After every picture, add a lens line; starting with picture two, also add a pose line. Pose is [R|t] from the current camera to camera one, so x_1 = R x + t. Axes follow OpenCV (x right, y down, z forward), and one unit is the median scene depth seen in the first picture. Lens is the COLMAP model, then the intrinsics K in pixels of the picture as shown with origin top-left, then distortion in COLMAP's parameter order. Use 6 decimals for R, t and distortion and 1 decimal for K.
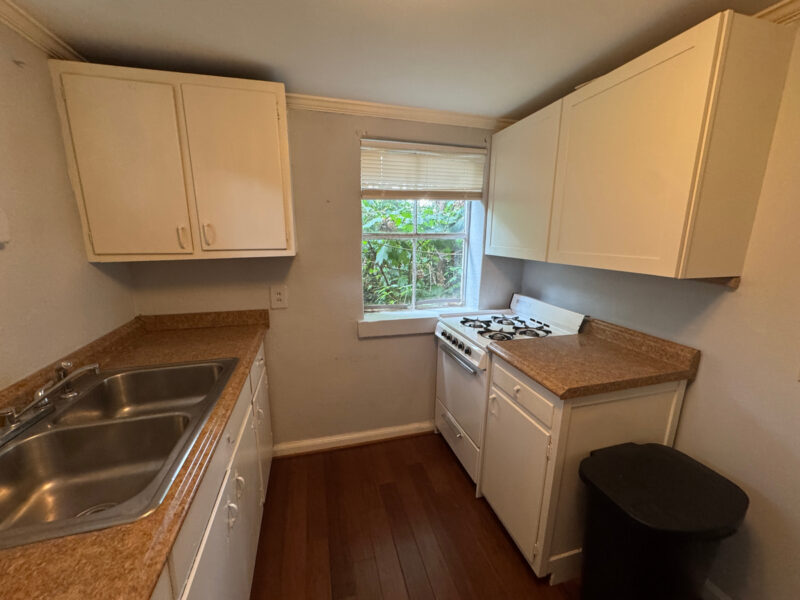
lens RADIAL K [[317.5, 0, 397.5], [0, 317.5, 302.4], [0, 0, 1]] dist [0.000612, 0.000090]
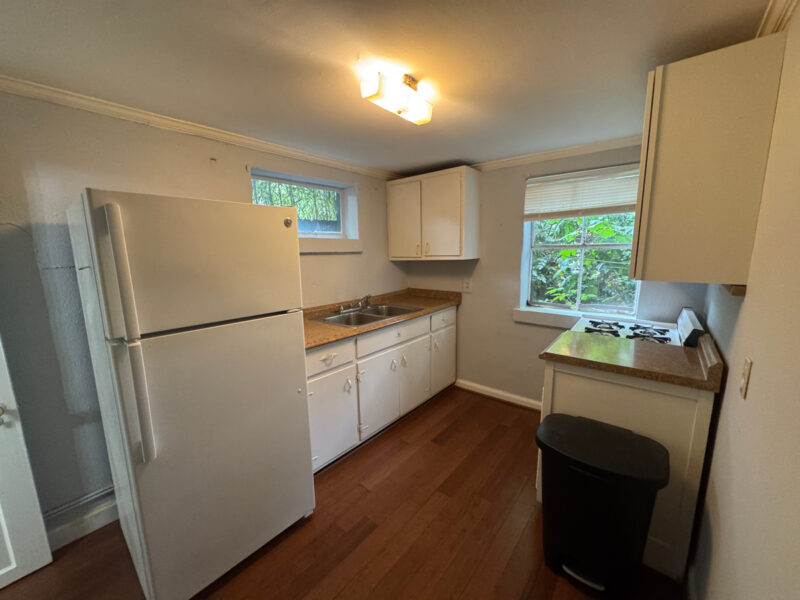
lens RADIAL K [[315.9, 0, 400.0], [0, 315.9, 300.0], [0, 0, 1]] dist [-0.000381, -0.000079]
pose [[0.586572, 0.120038, -0.800952, 0.735560], [-0.152576, 0.987626, 0.036277, 0.051036], [0.795395, 0.100927, 0.597629, -0.233744]]
